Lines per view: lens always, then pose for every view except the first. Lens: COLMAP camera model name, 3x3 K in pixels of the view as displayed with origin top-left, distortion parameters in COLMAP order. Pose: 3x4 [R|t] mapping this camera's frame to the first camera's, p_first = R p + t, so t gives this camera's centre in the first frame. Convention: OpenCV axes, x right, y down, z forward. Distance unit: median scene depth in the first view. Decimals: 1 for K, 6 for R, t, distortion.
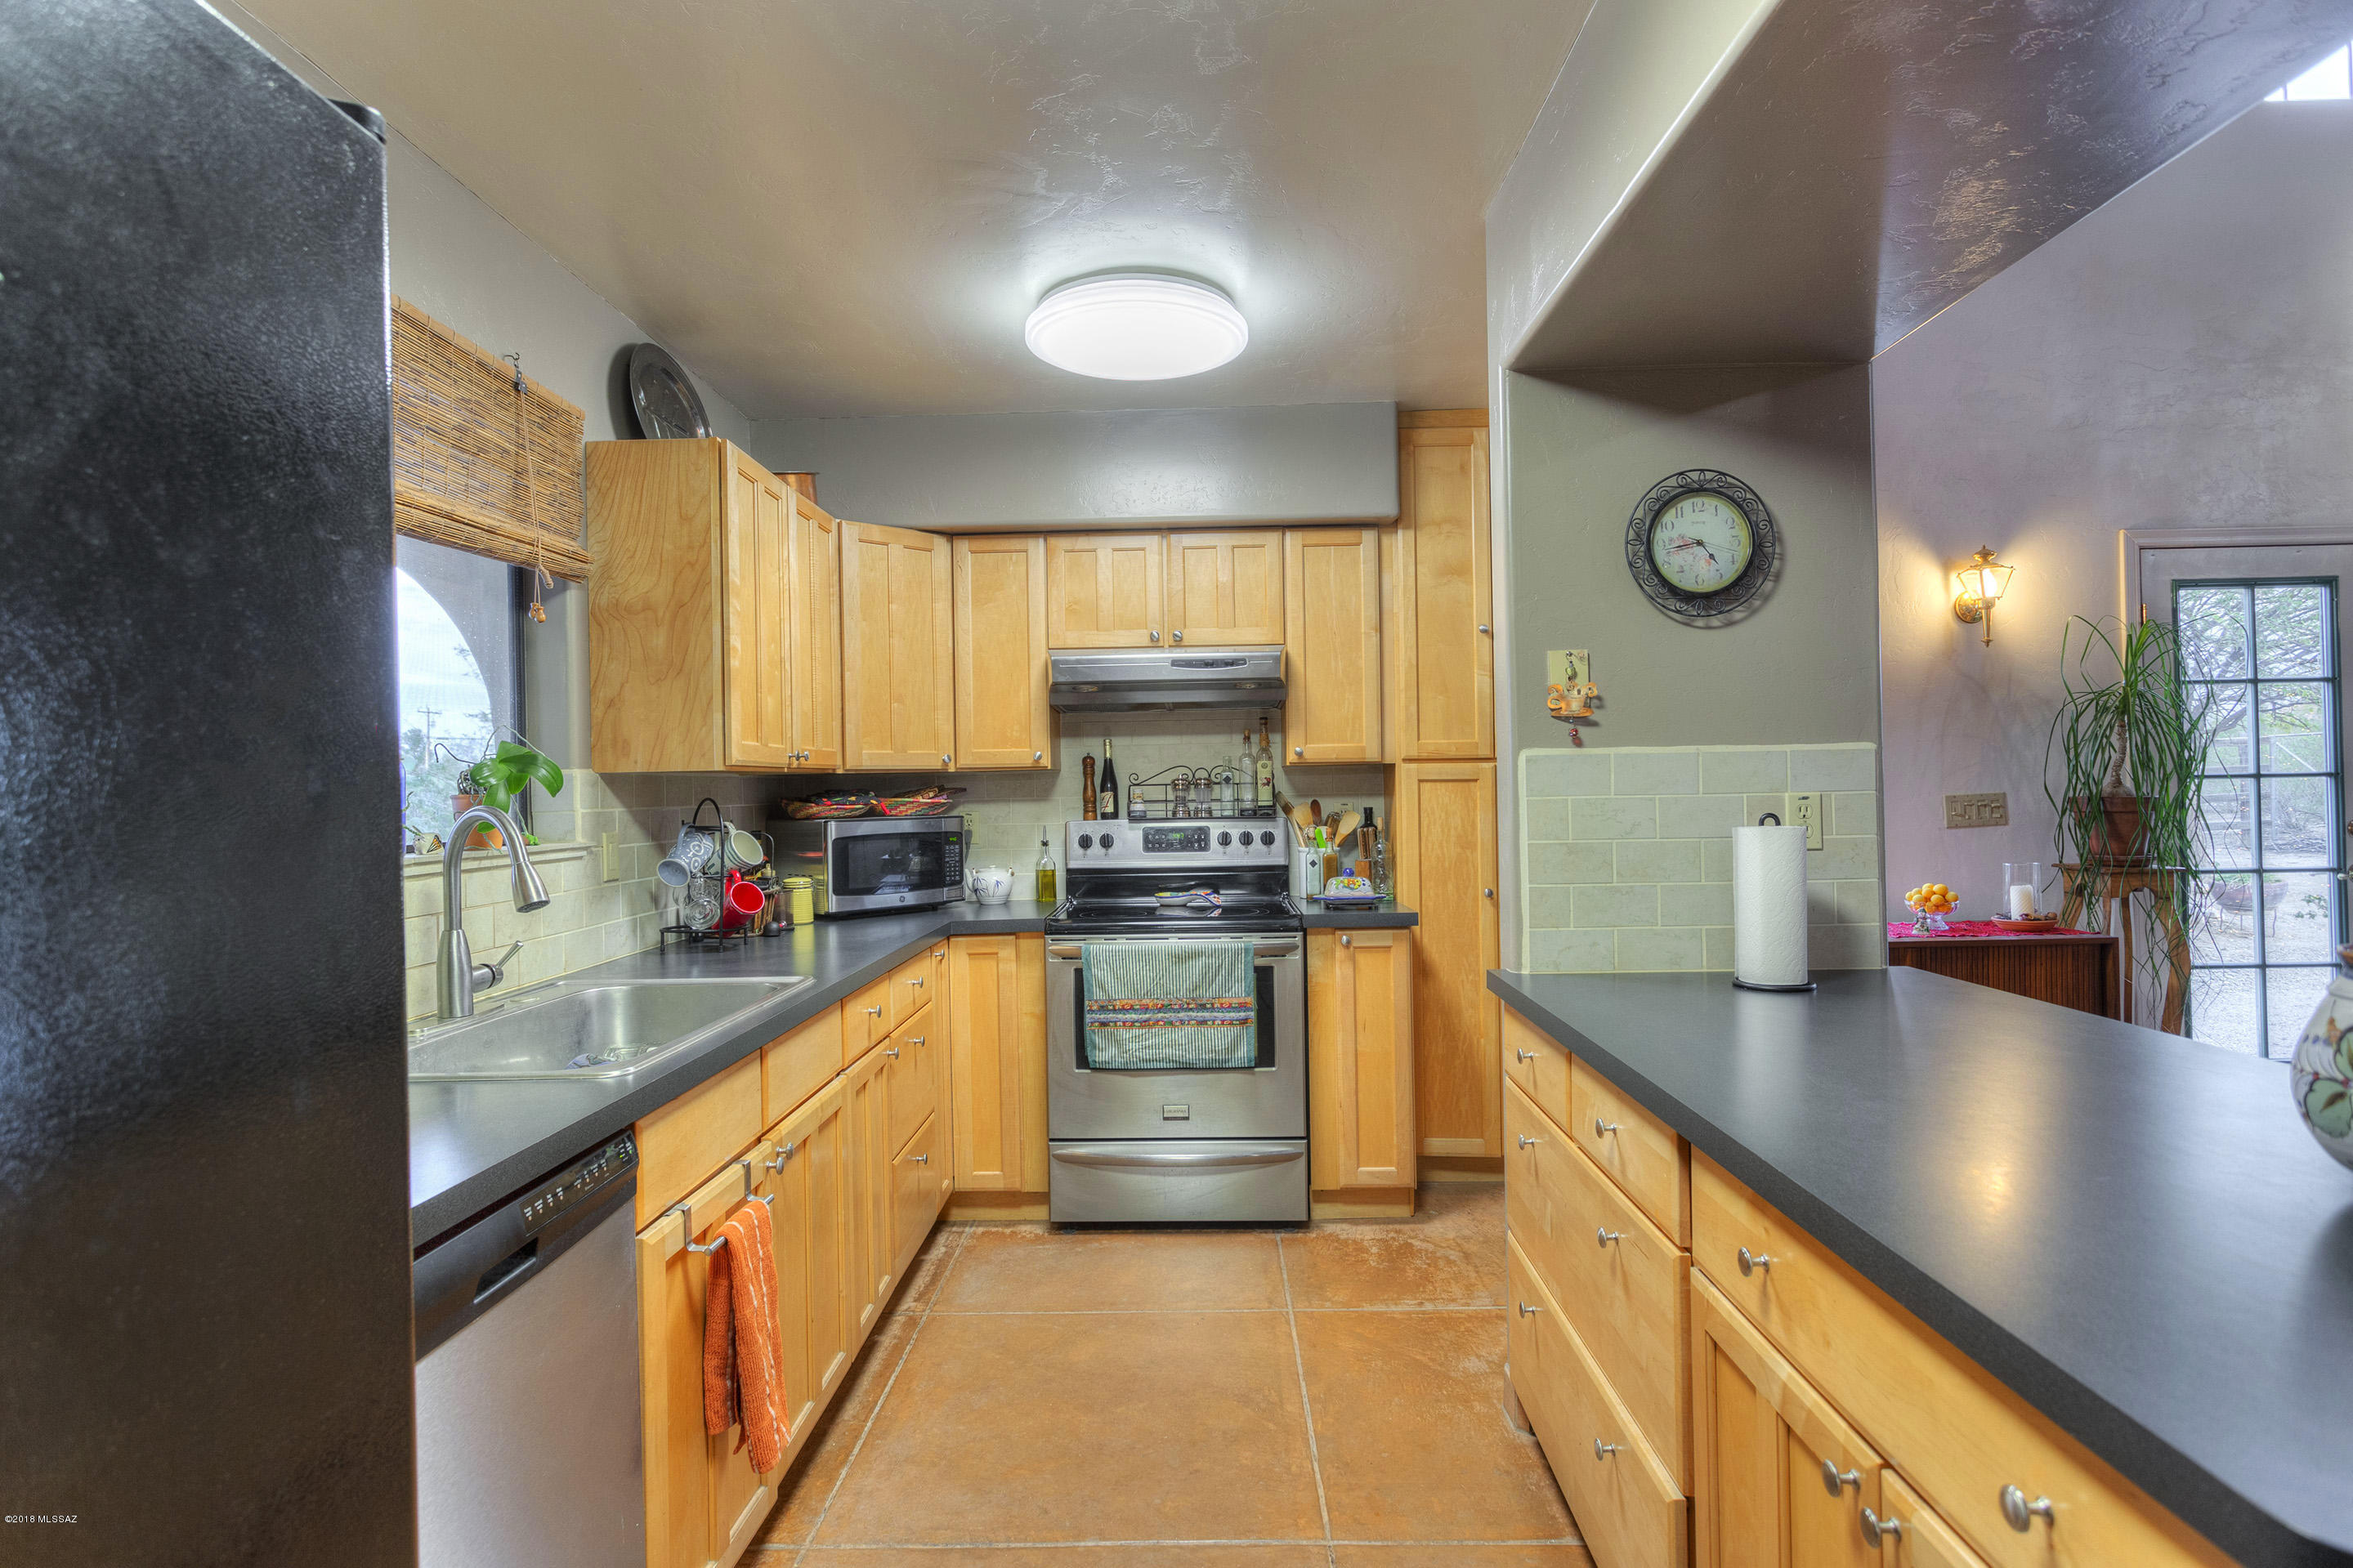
lens RADIAL K [[1205.5, 0, 1177.0], [0, 1205.5, 778.3], [0, 0, 1]] dist [-0.002245, -0.000015]
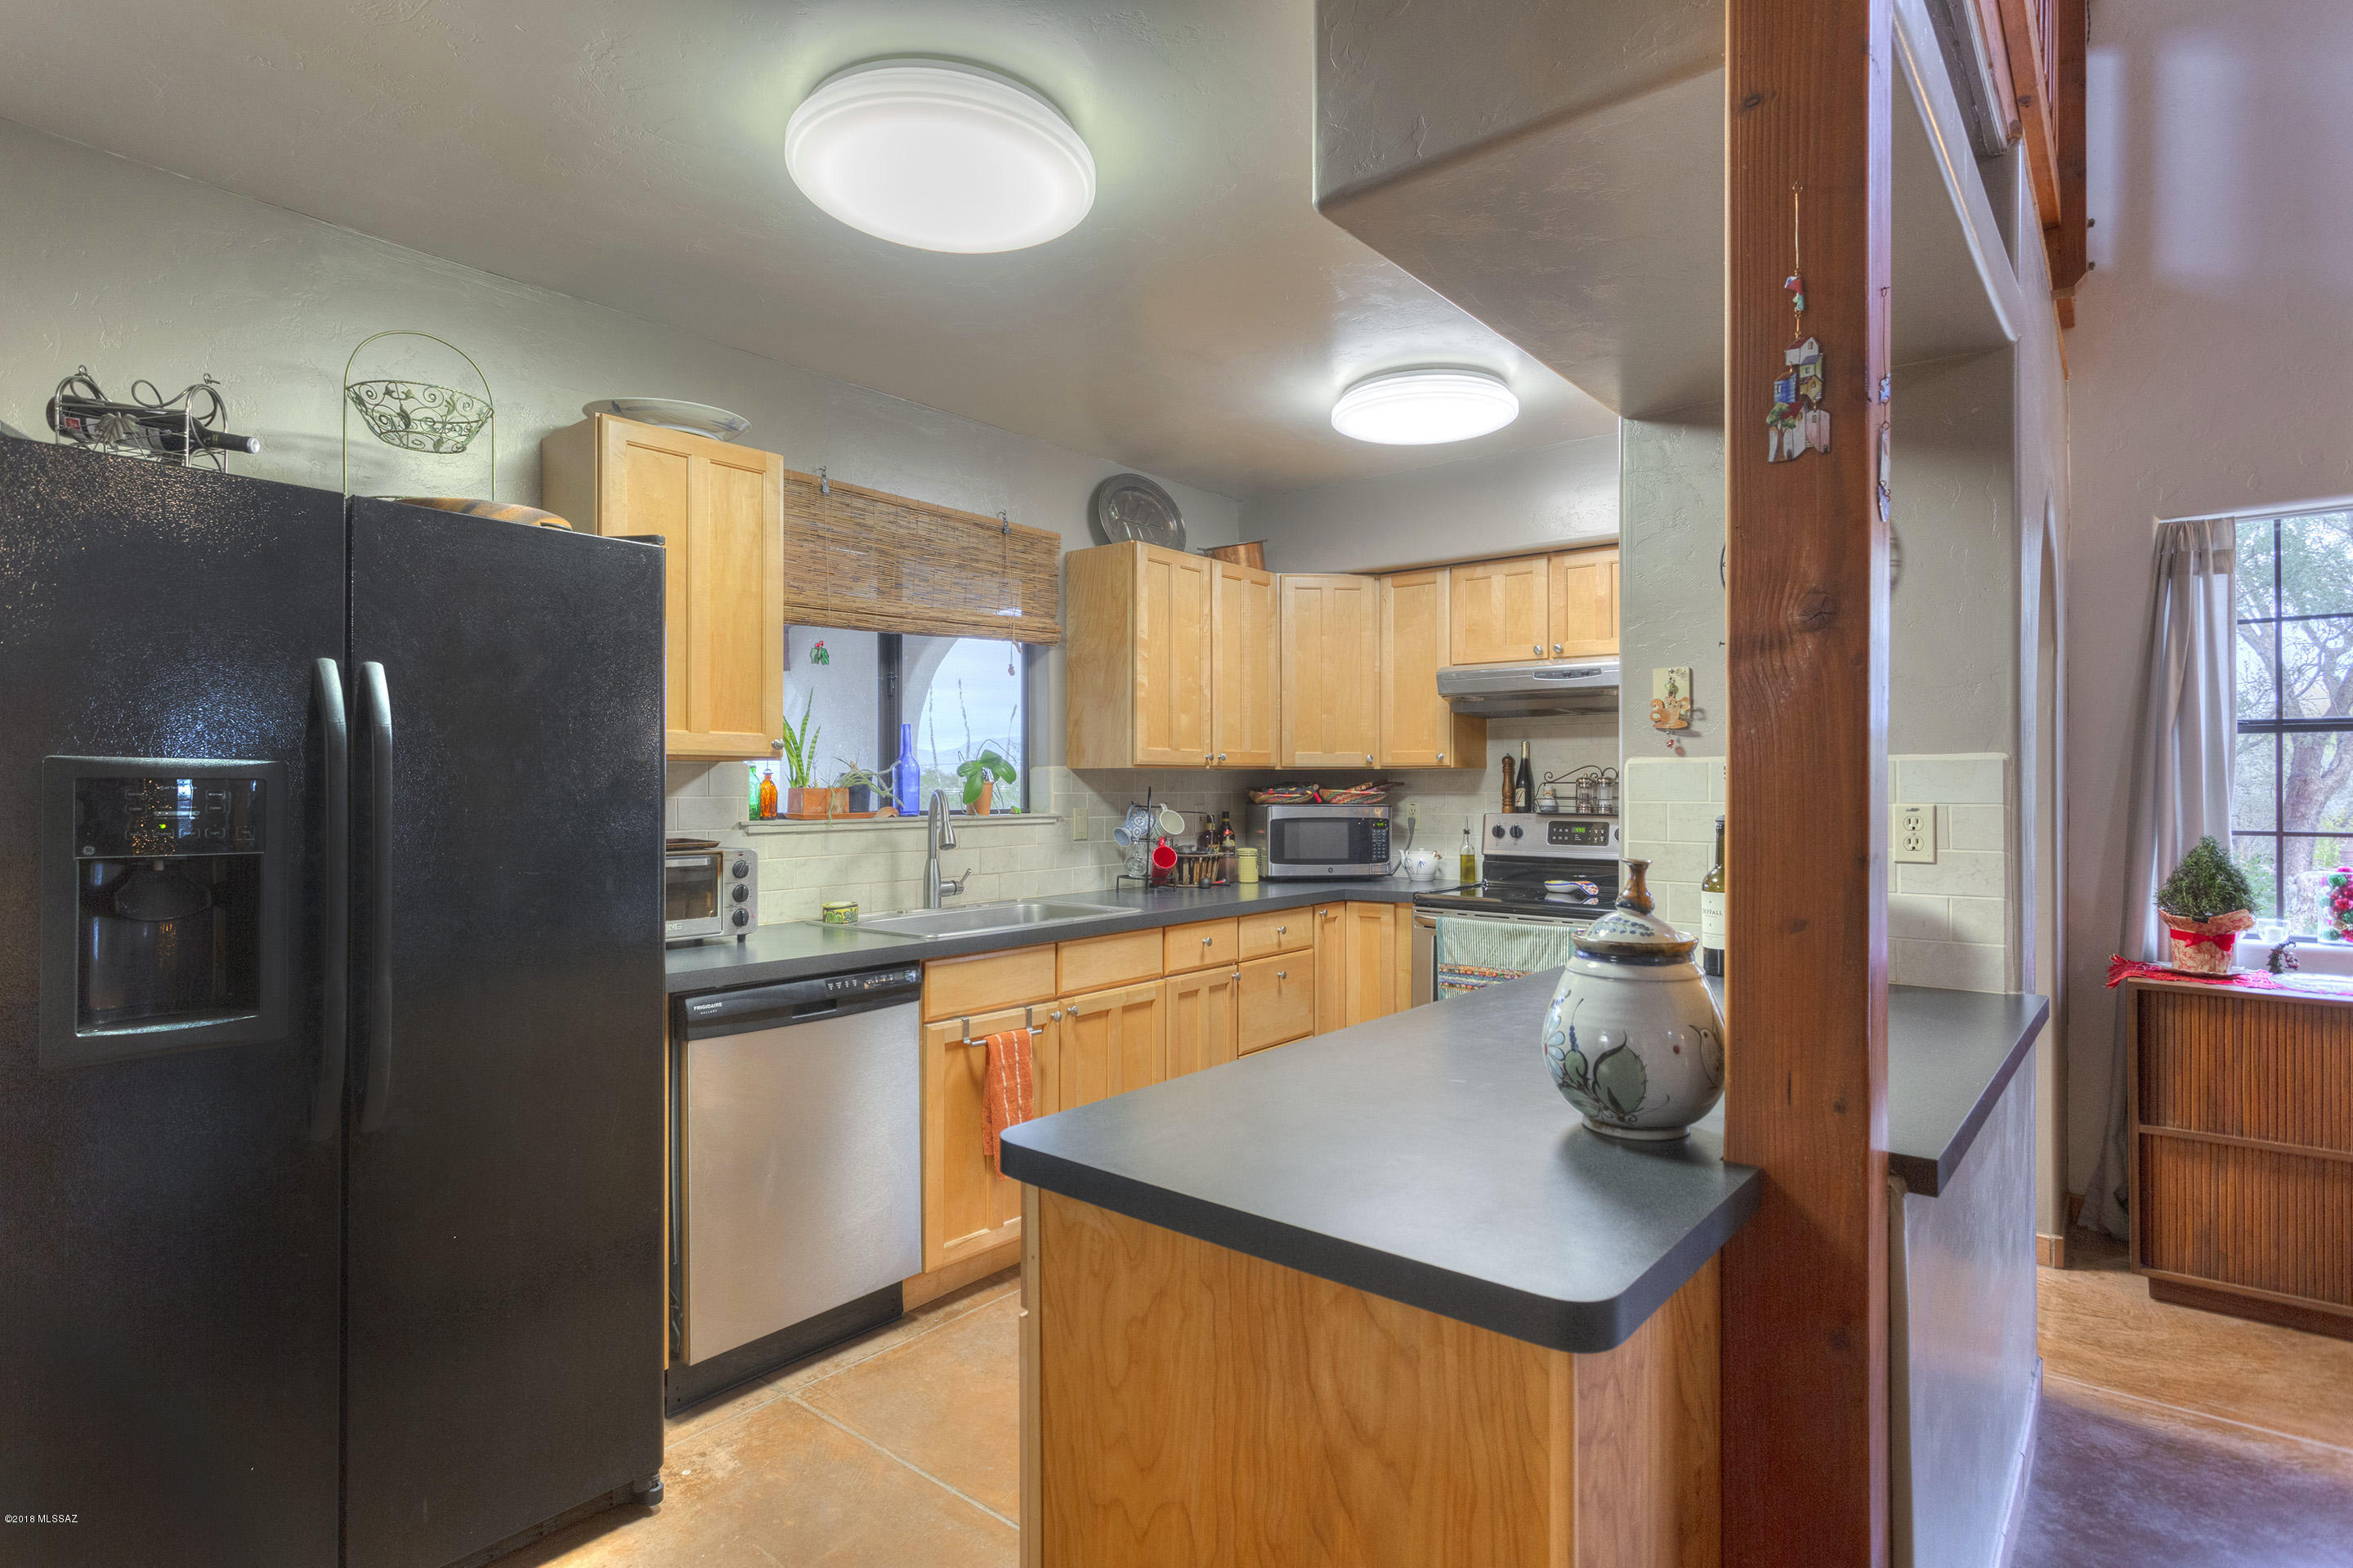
lens RADIAL K [[1205.5, 0, 1172.6], [0, 1205.5, 782.2], [0, 0, 1]] dist [-0.002245, -0.000015]
pose [[0.786478, 0.018052, -0.617355, 0.410788], [-0.010319, 0.999817, 0.016090, -0.009799], [0.617532, -0.006284, 0.786520, -0.088280]]
